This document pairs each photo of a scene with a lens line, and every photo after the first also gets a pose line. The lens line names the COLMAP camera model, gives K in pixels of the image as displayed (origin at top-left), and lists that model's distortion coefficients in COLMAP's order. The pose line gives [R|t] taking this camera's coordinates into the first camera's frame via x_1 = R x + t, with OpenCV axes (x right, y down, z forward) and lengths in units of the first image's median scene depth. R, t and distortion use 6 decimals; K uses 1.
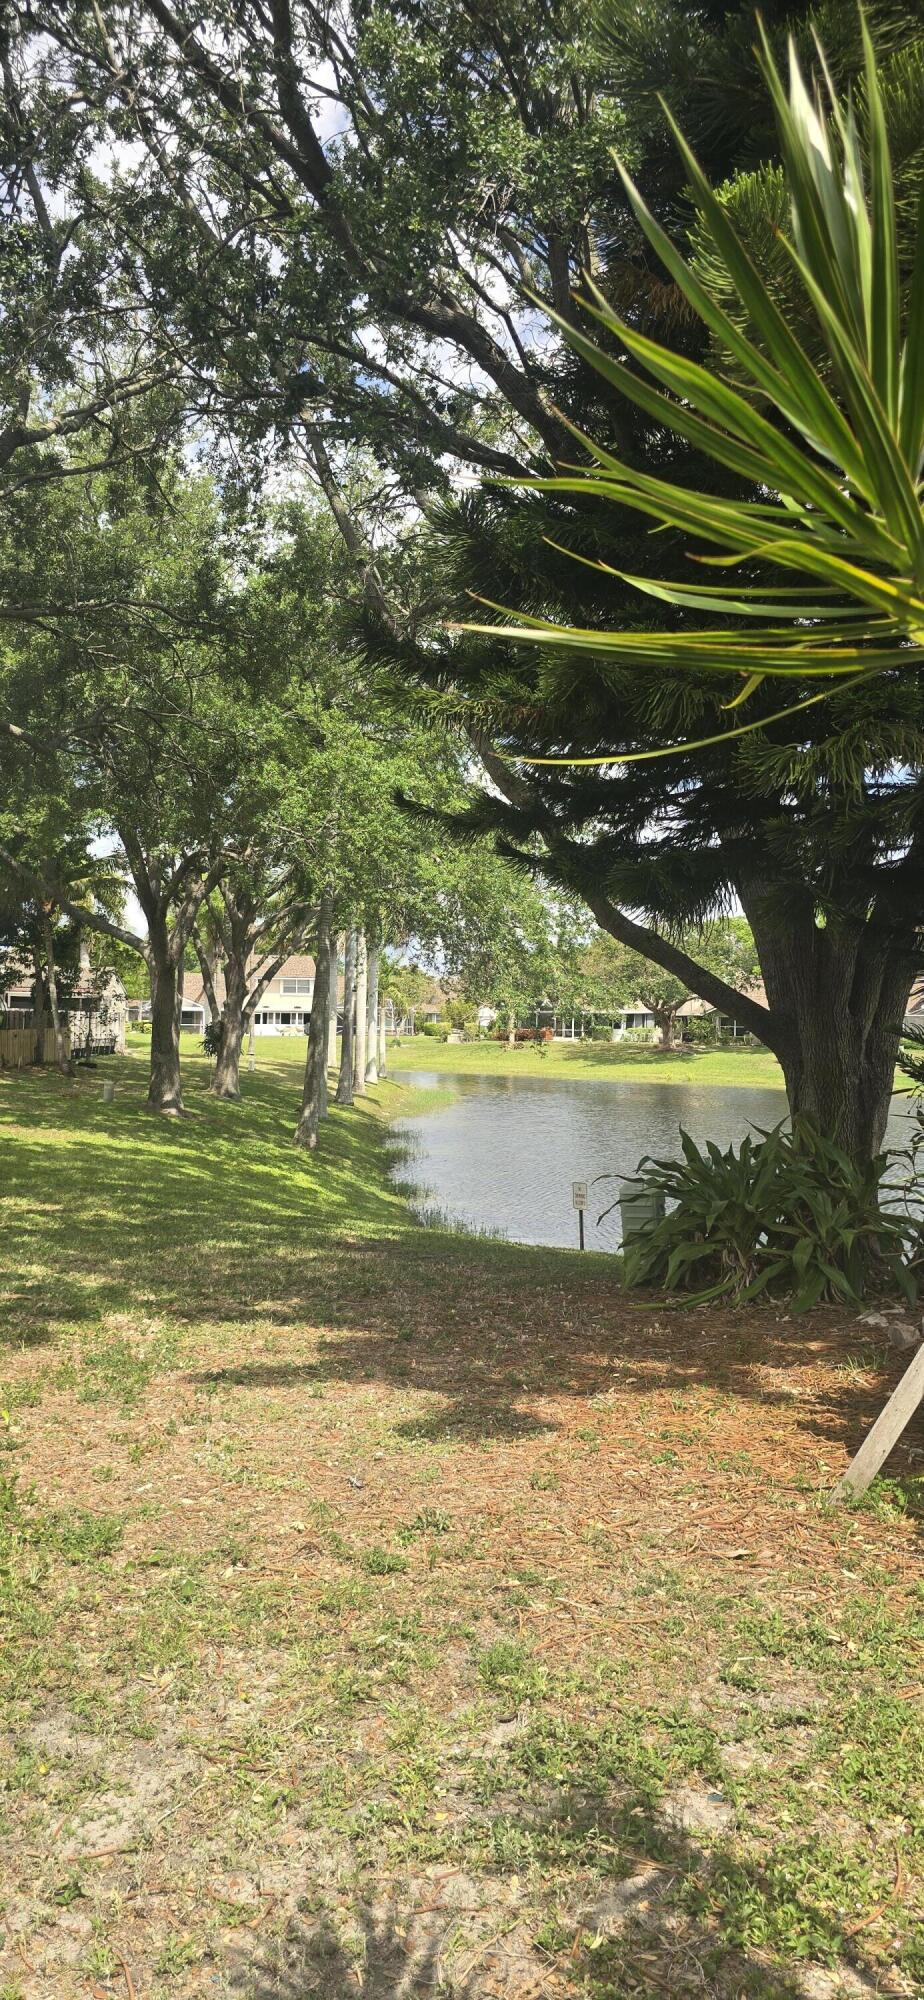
lens RADIAL K [[1363.4, 0, 462.0], [0, 1363.4, 1000.0], [0, 0, 1]] dist [0.075279, -0.001400]
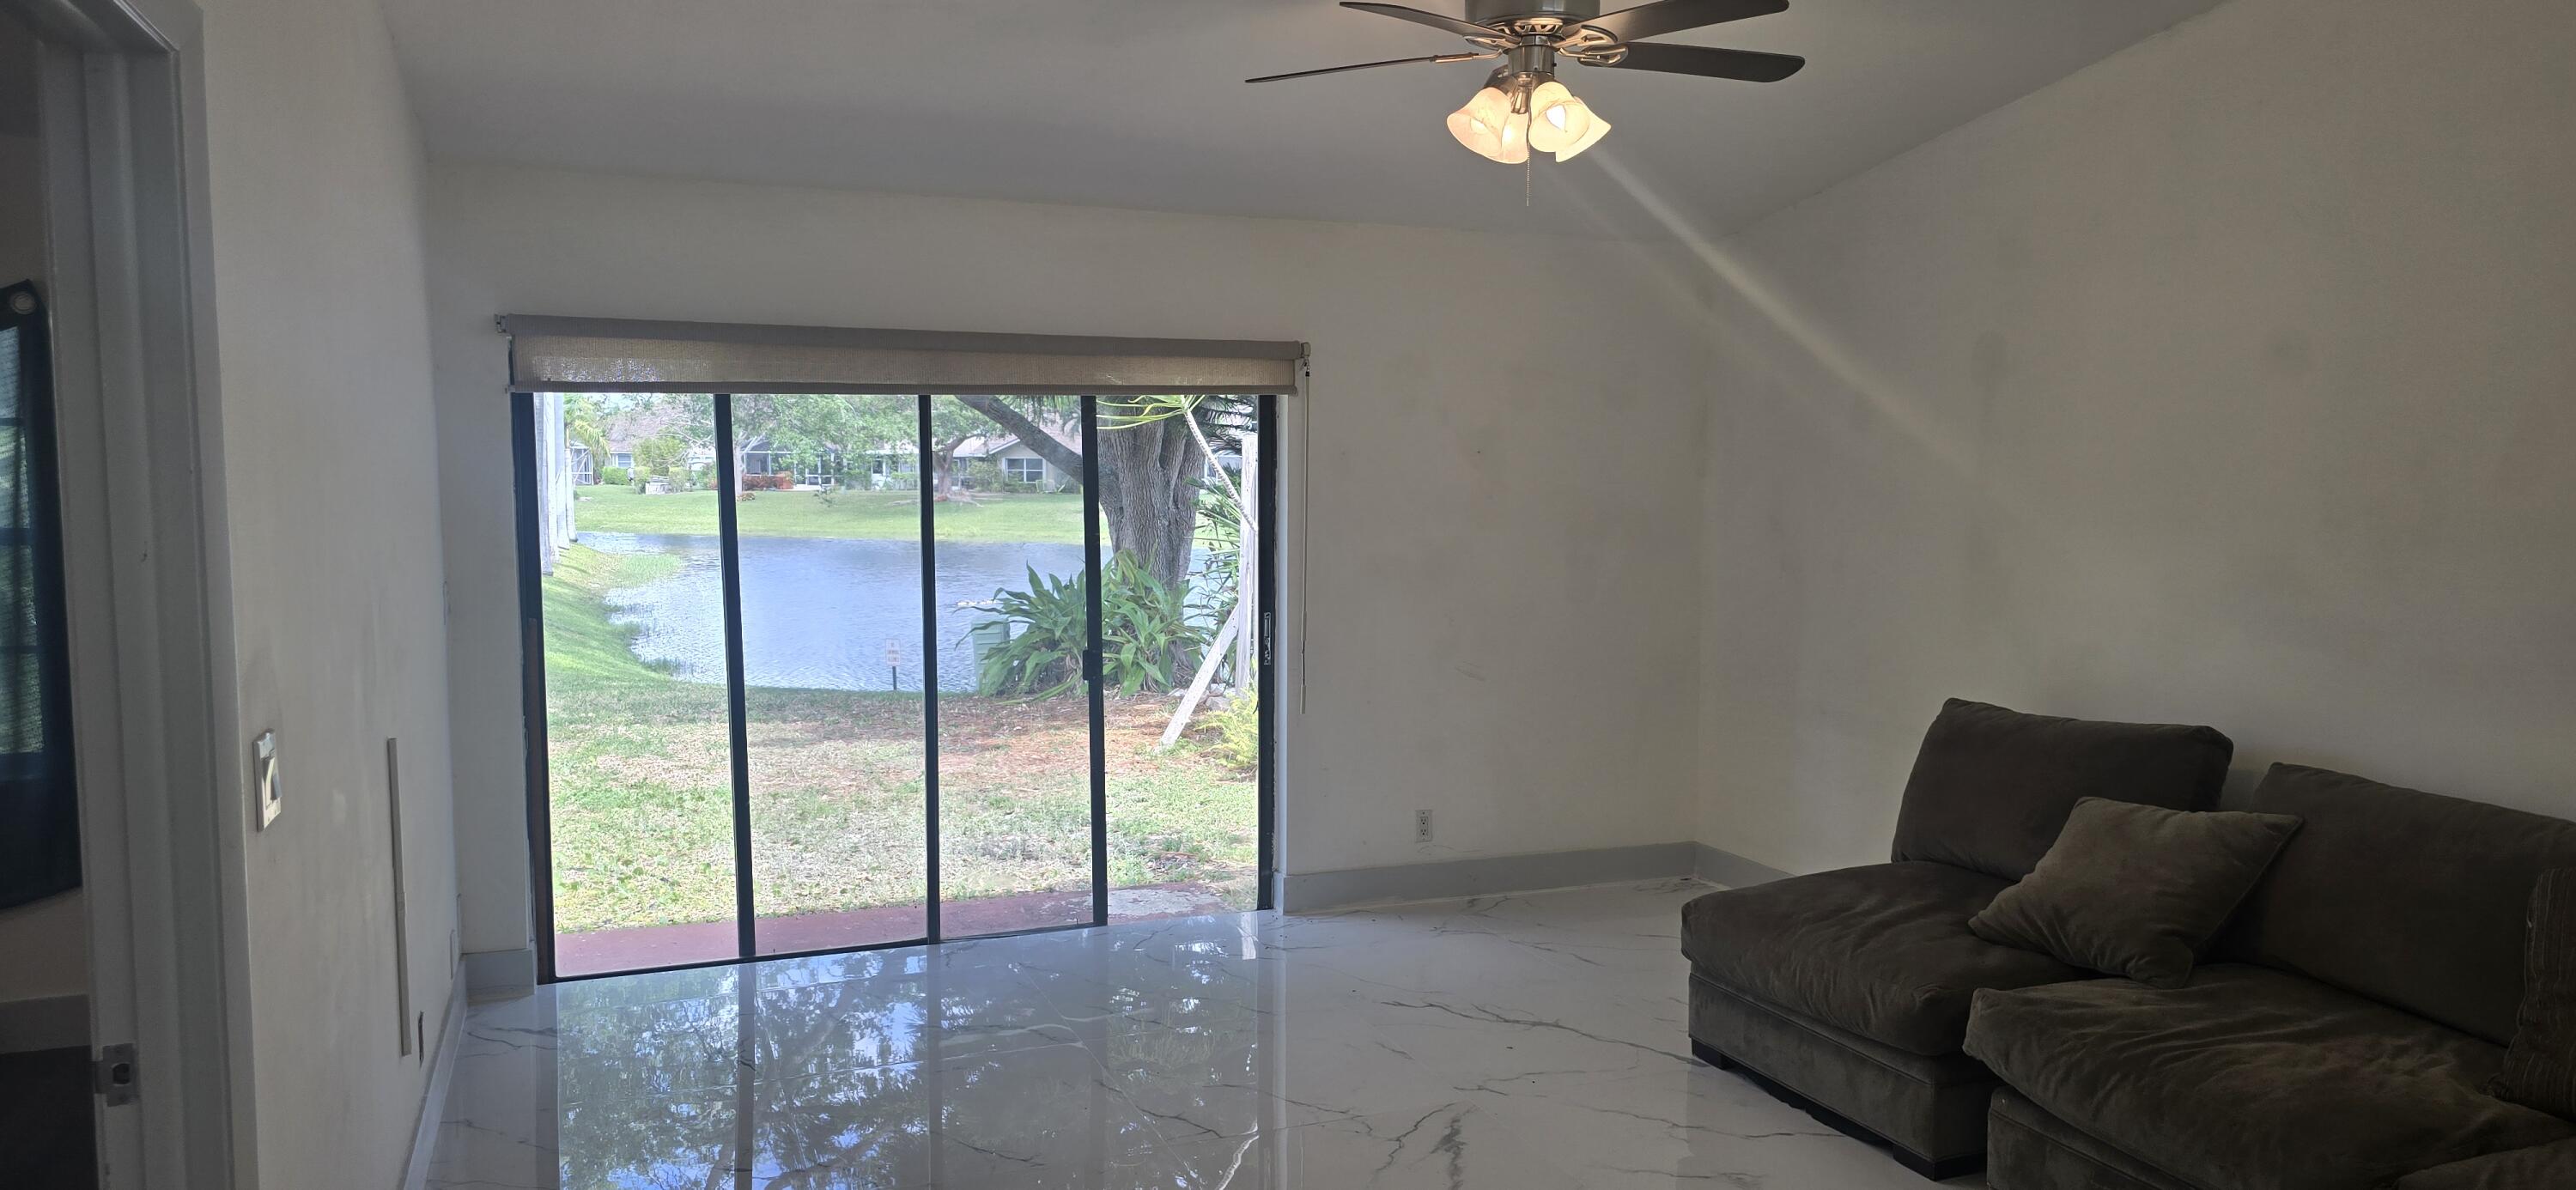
lens RADIAL K [[1756.0, 0, 1291.8], [0, 1756.0, 632.4], [0, 0, 1]] dist [0.075279, -0.001400]
pose [[0.938984, -0.040533, 0.341563, -0.143748], [0.002061, 0.993677, 0.112253, -0.019200], [-0.343954, -0.104700, 0.933131, -0.500954]]
